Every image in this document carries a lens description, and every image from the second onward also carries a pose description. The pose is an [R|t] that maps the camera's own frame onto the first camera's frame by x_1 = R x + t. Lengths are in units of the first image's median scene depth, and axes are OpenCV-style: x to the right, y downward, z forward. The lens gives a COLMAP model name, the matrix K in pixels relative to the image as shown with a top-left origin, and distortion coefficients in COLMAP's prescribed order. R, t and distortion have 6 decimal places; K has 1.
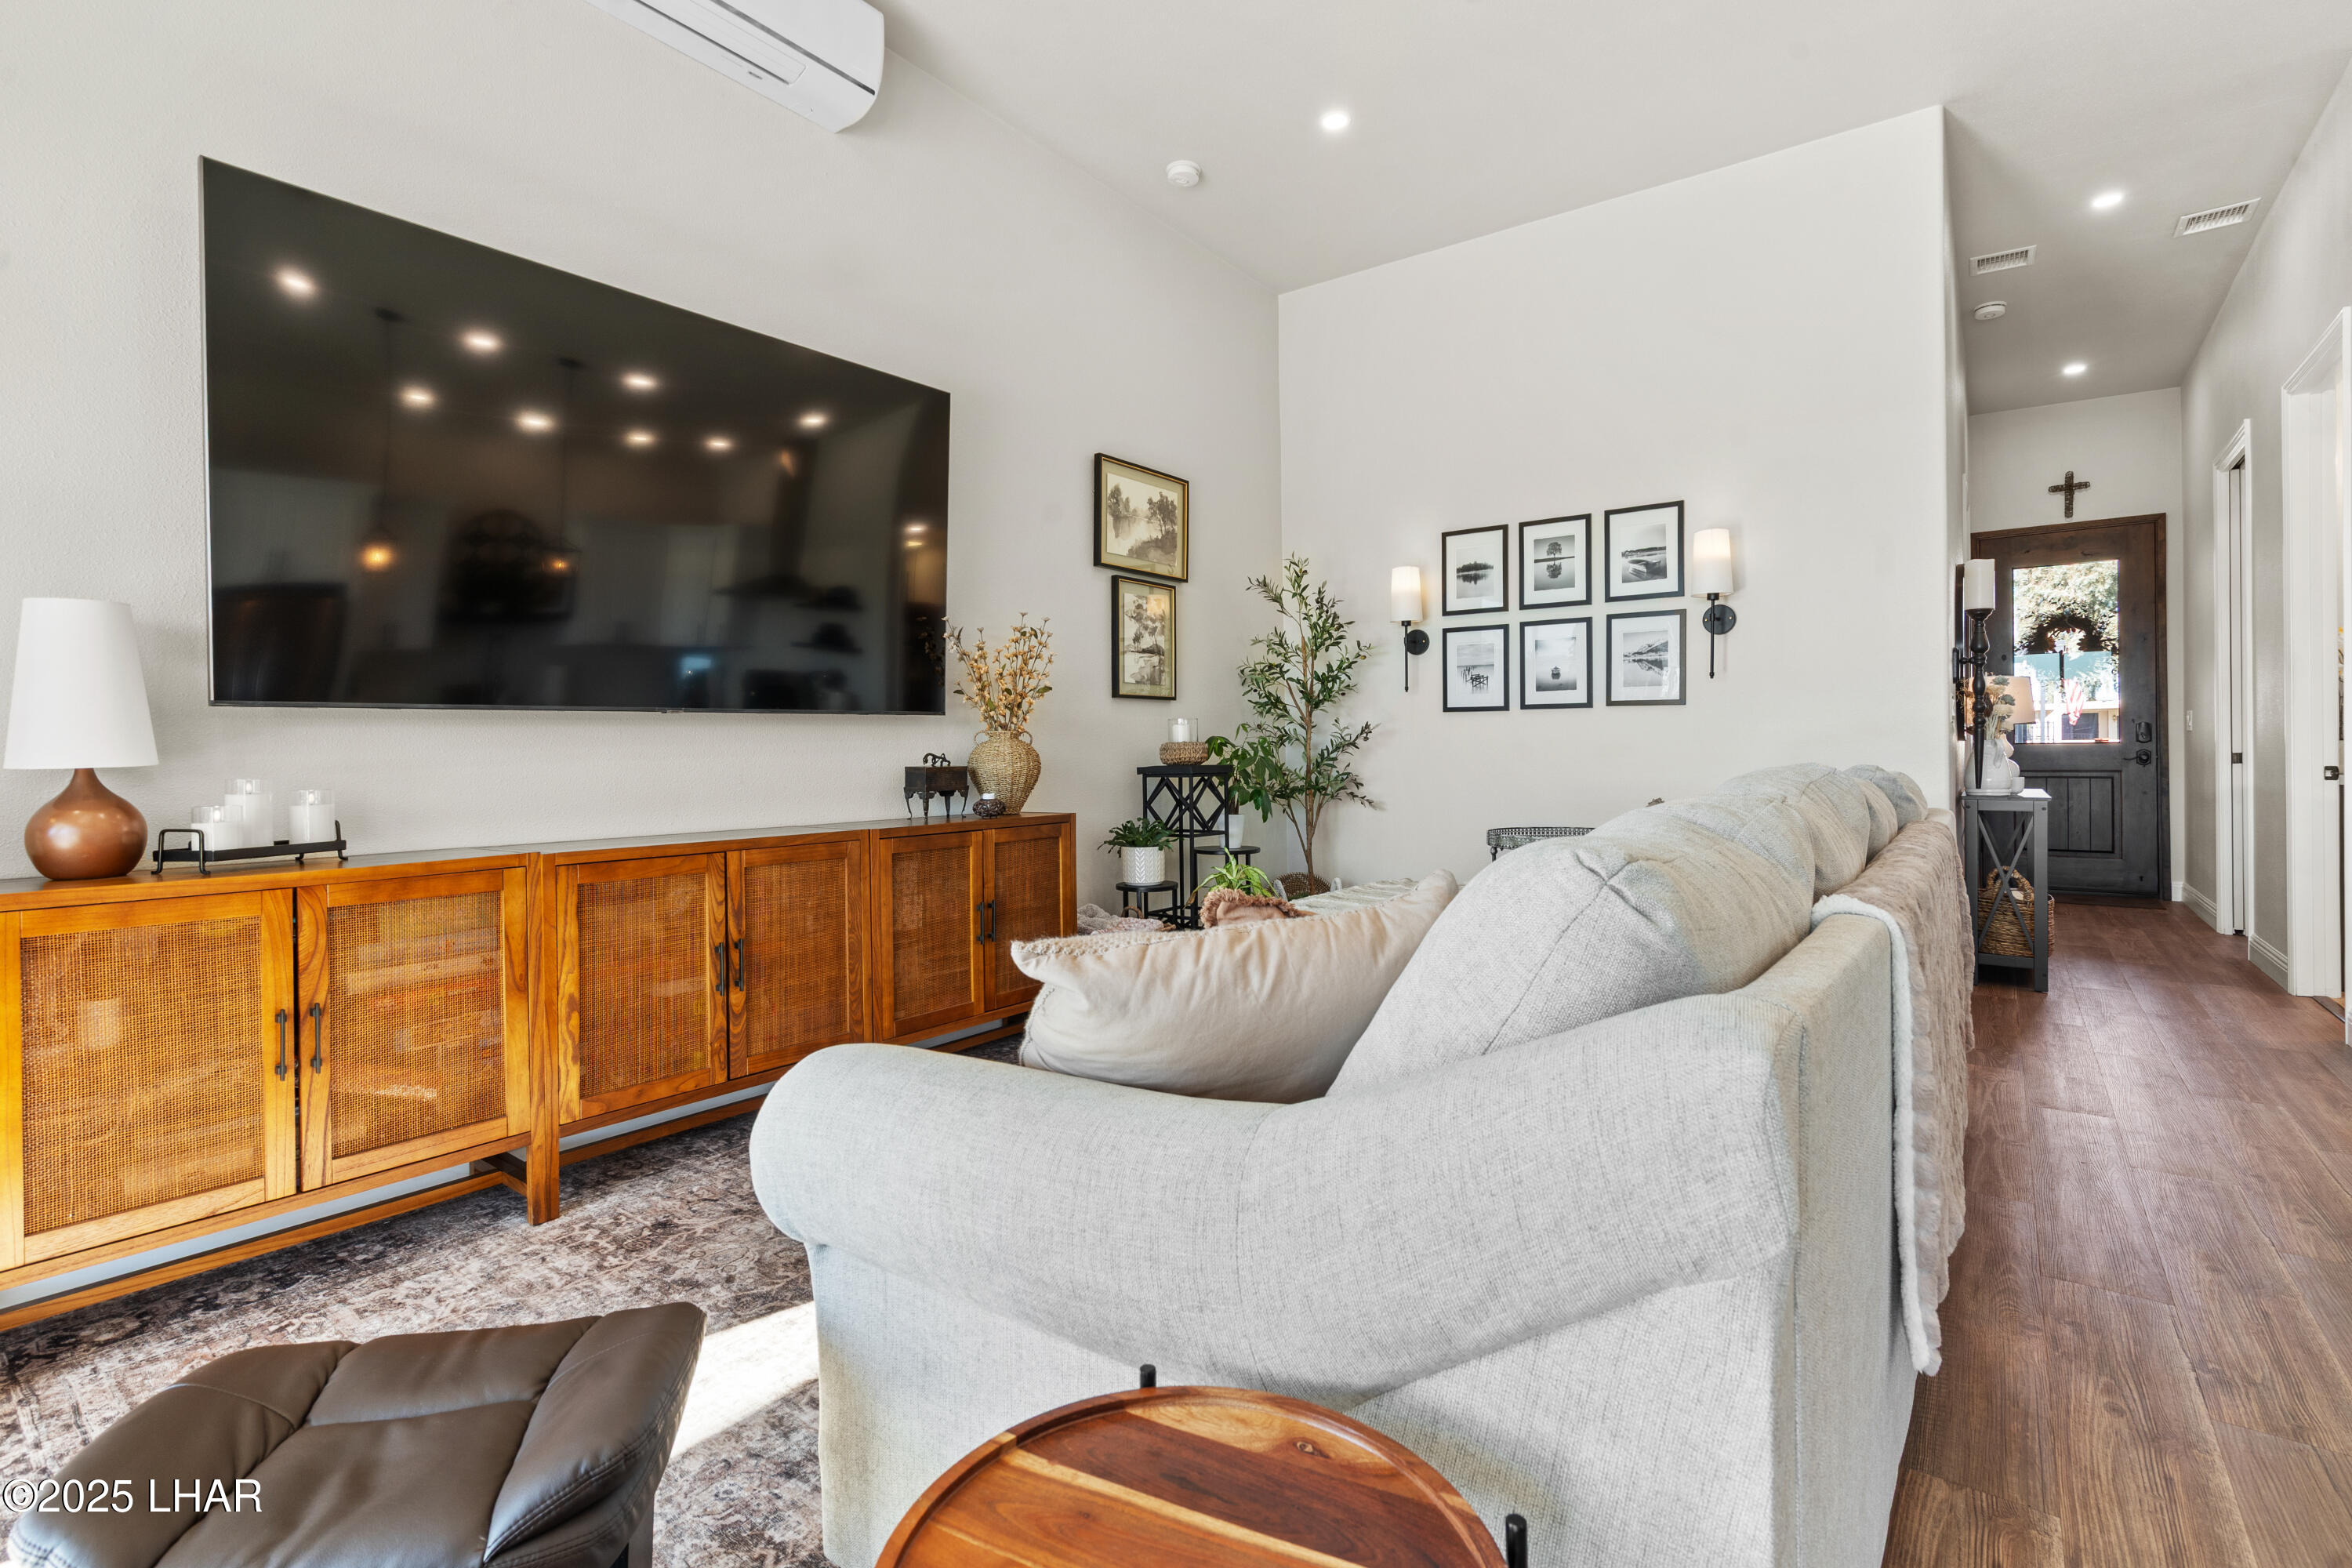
lens RADIAL K [[1076.0, 0, 1181.6], [0, 1076.0, 754.6], [0, 0, 1]] dist [-0.005767, 0.002969]
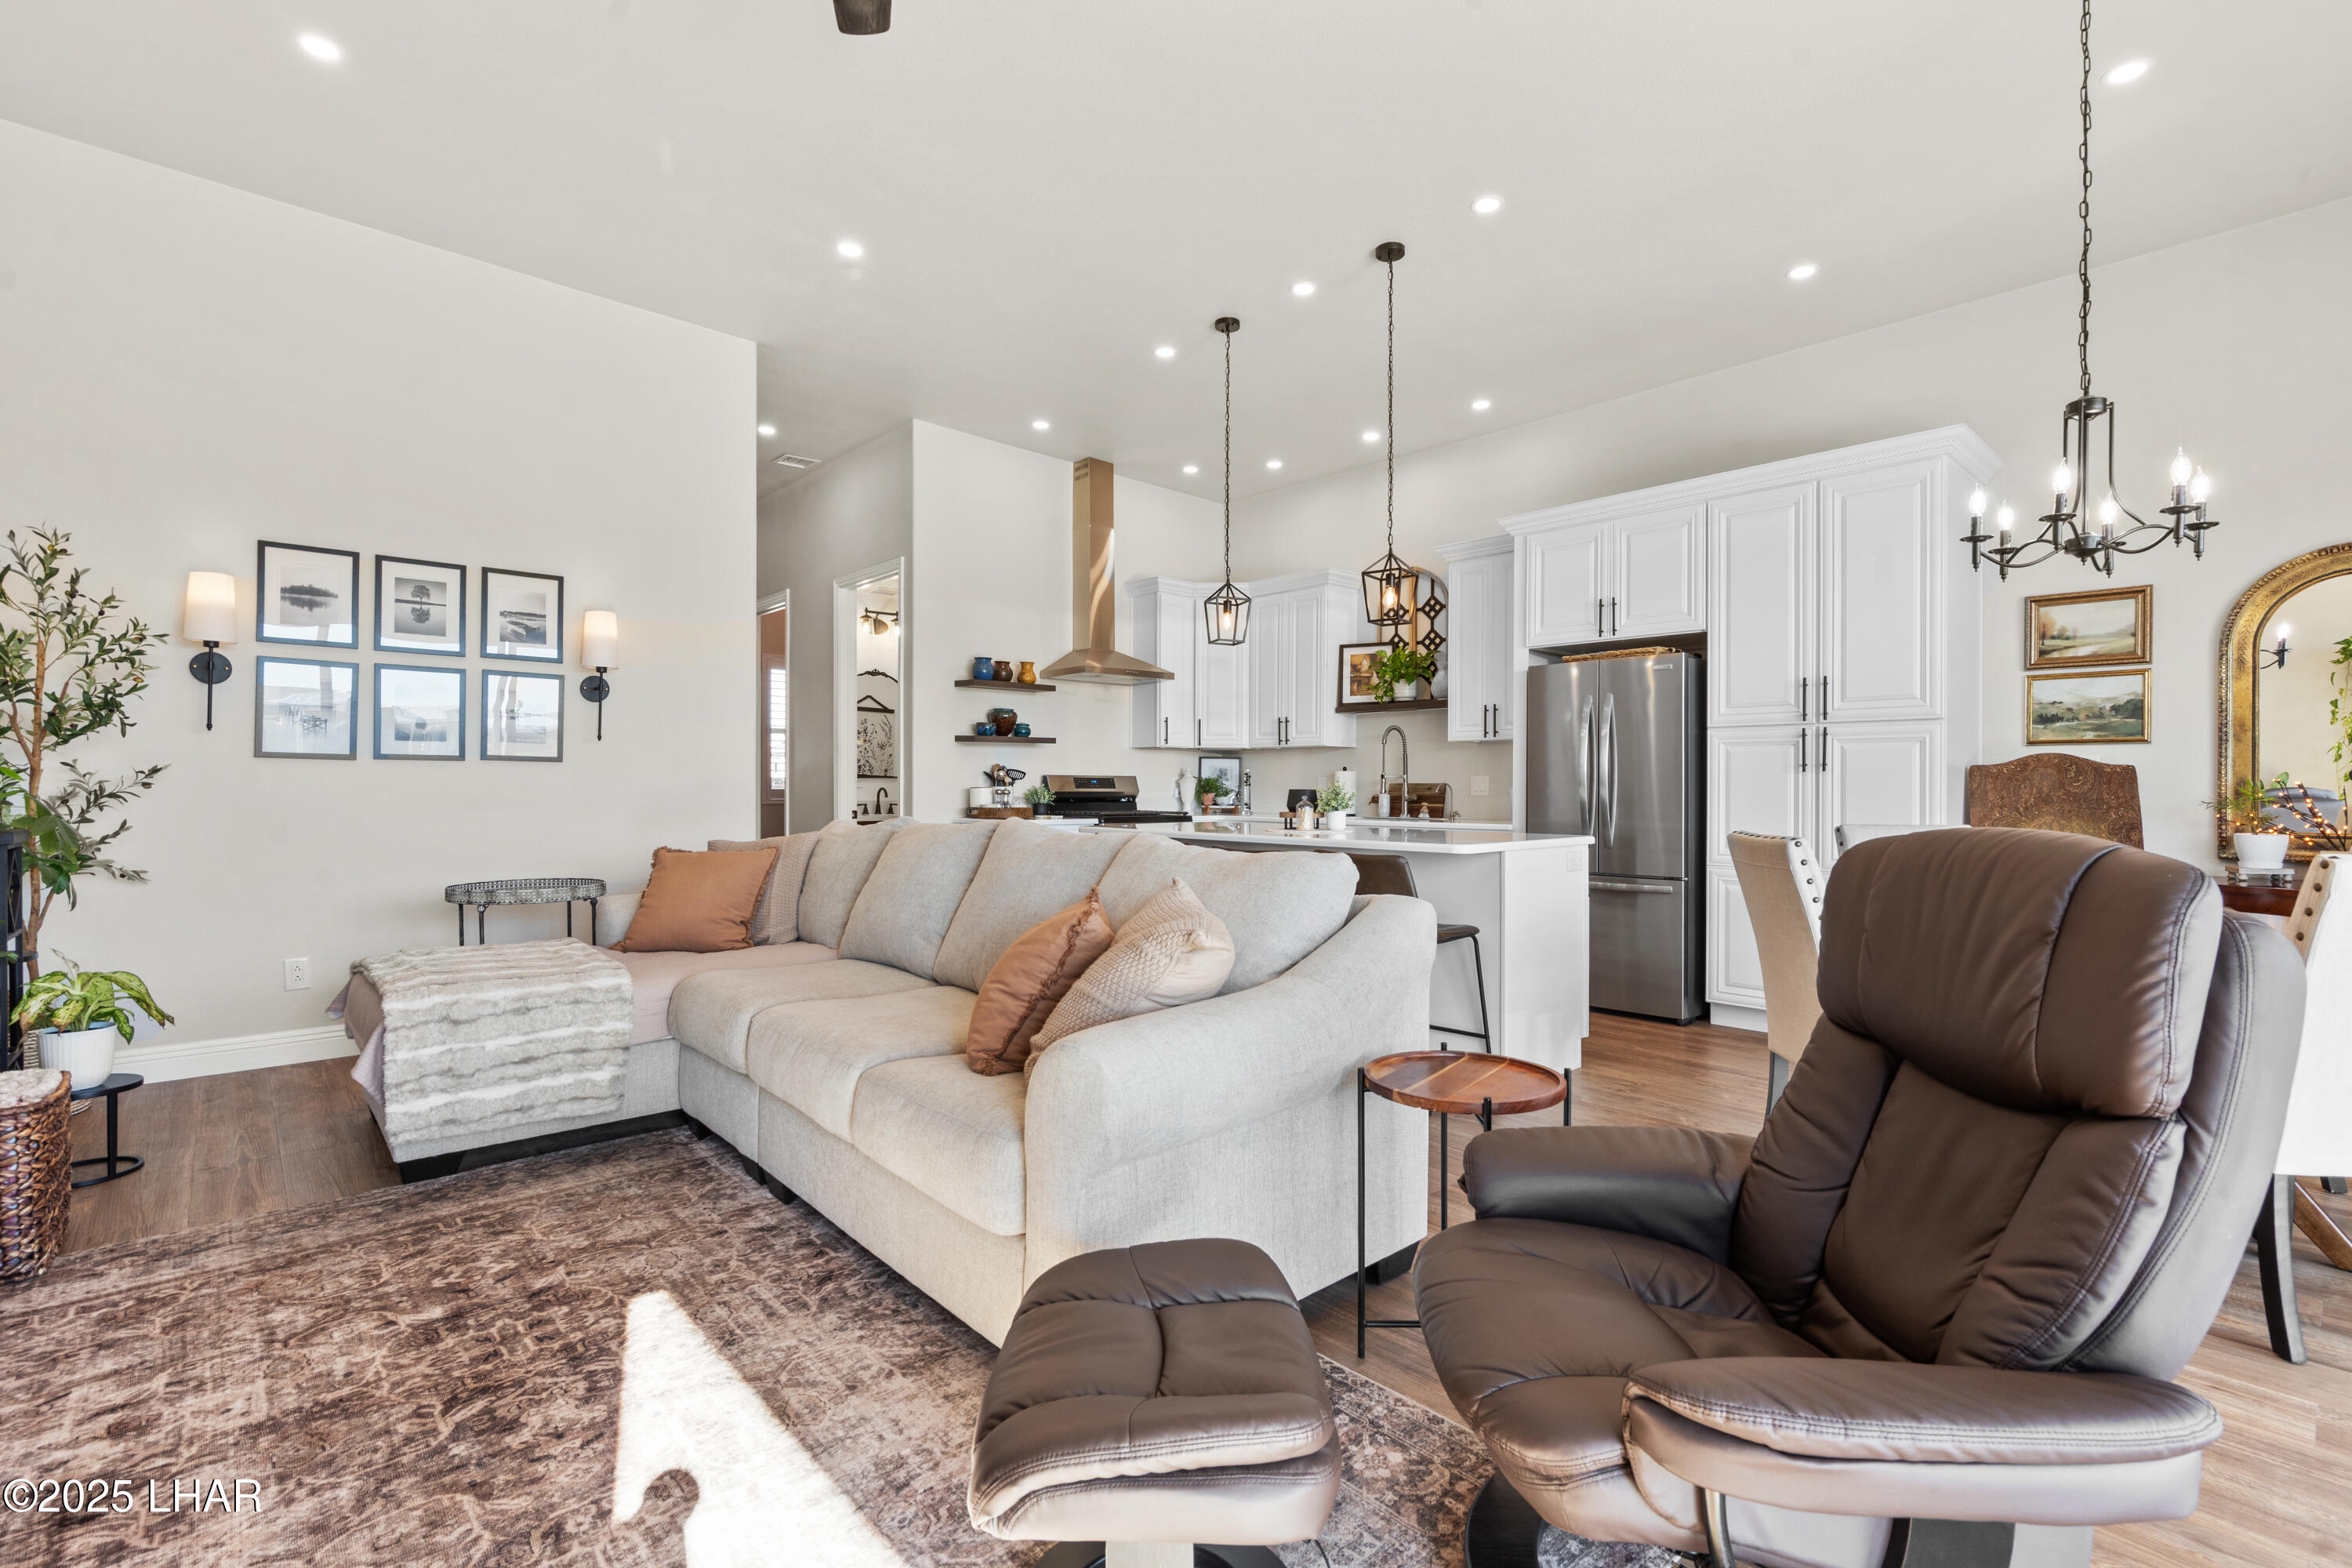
lens RADIAL K [[1076.0, 0, 1163.8], [0, 1076.0, 780.4], [0, 0, 1]] dist [-0.005767, 0.002969]
pose [[0.201770, 0.013791, 0.979336, -0.458312], [-0.000013, 0.999901, -0.014078, -0.011655], [-0.979433, 0.002828, 0.201750, 0.168187]]
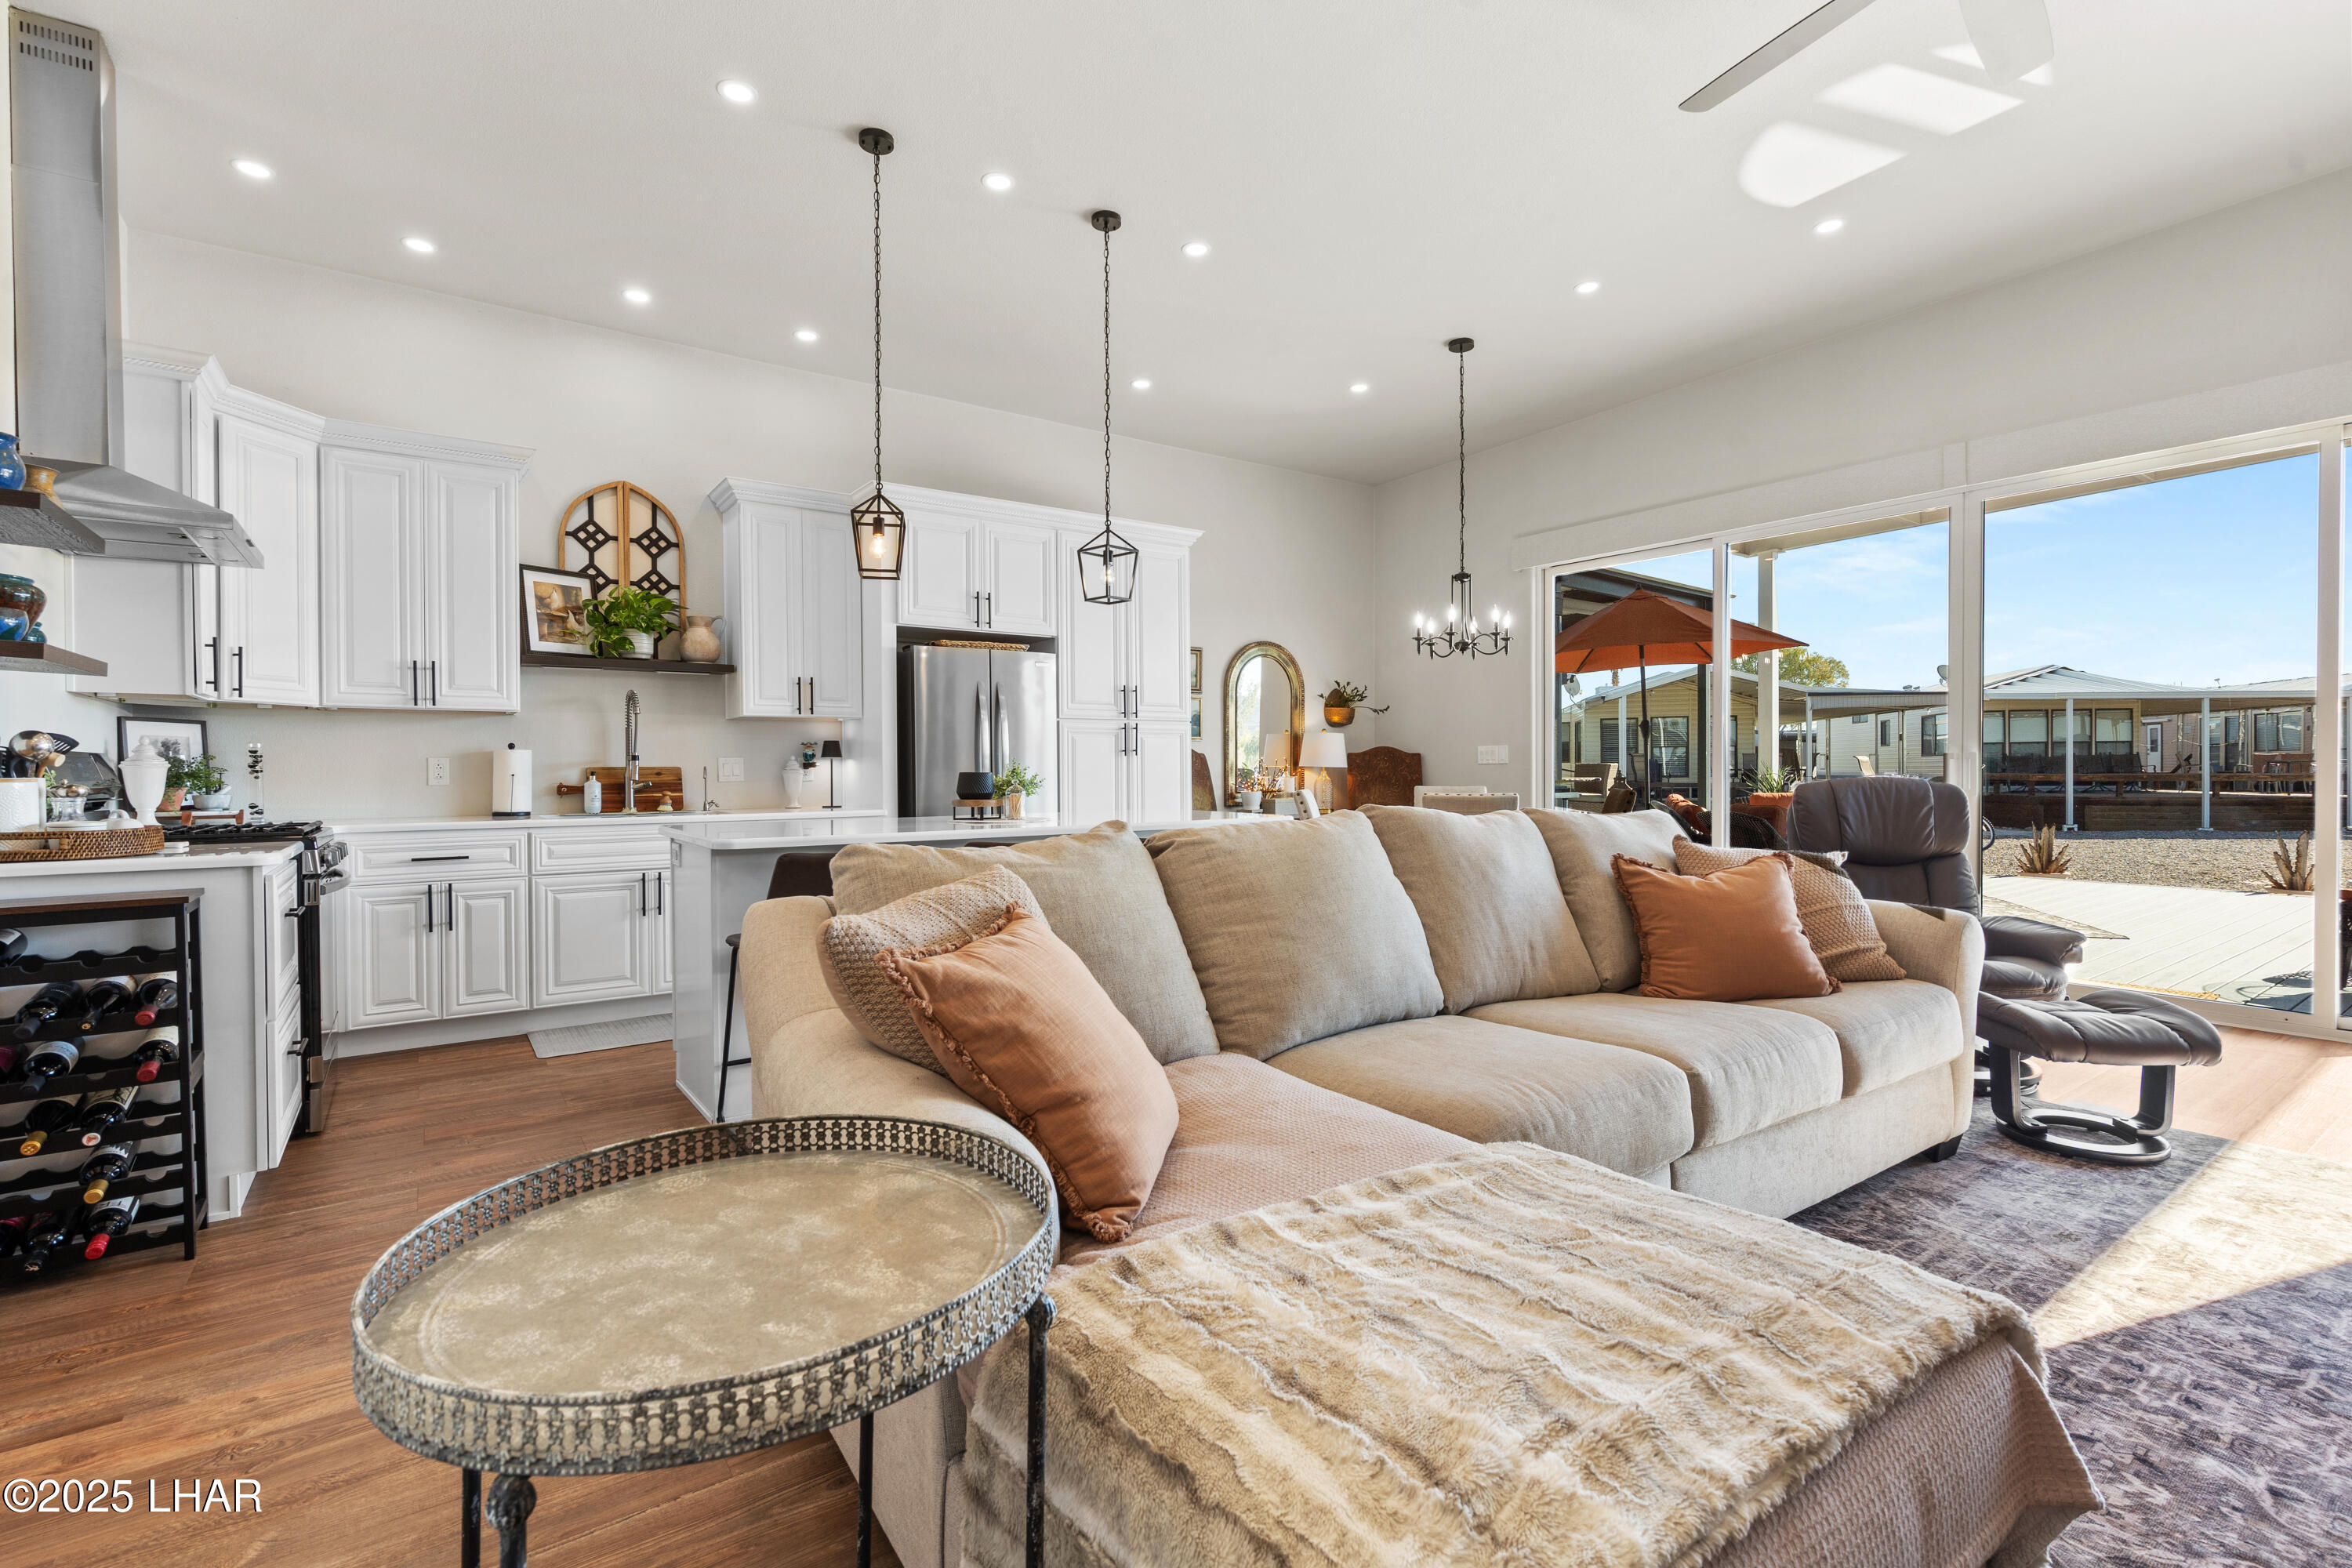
lens RADIAL K [[1076.0, 0, 1199.4], [0, 1076.0, 749.0], [0, 0, 1]] dist [-0.005767, 0.002969]
pose [[-0.957558, 0.020525, 0.287511, 0.159786], [0.016818, 0.999741, -0.015359, -0.019965], [-0.287751, -0.009872, -0.957654, 1.022005]]
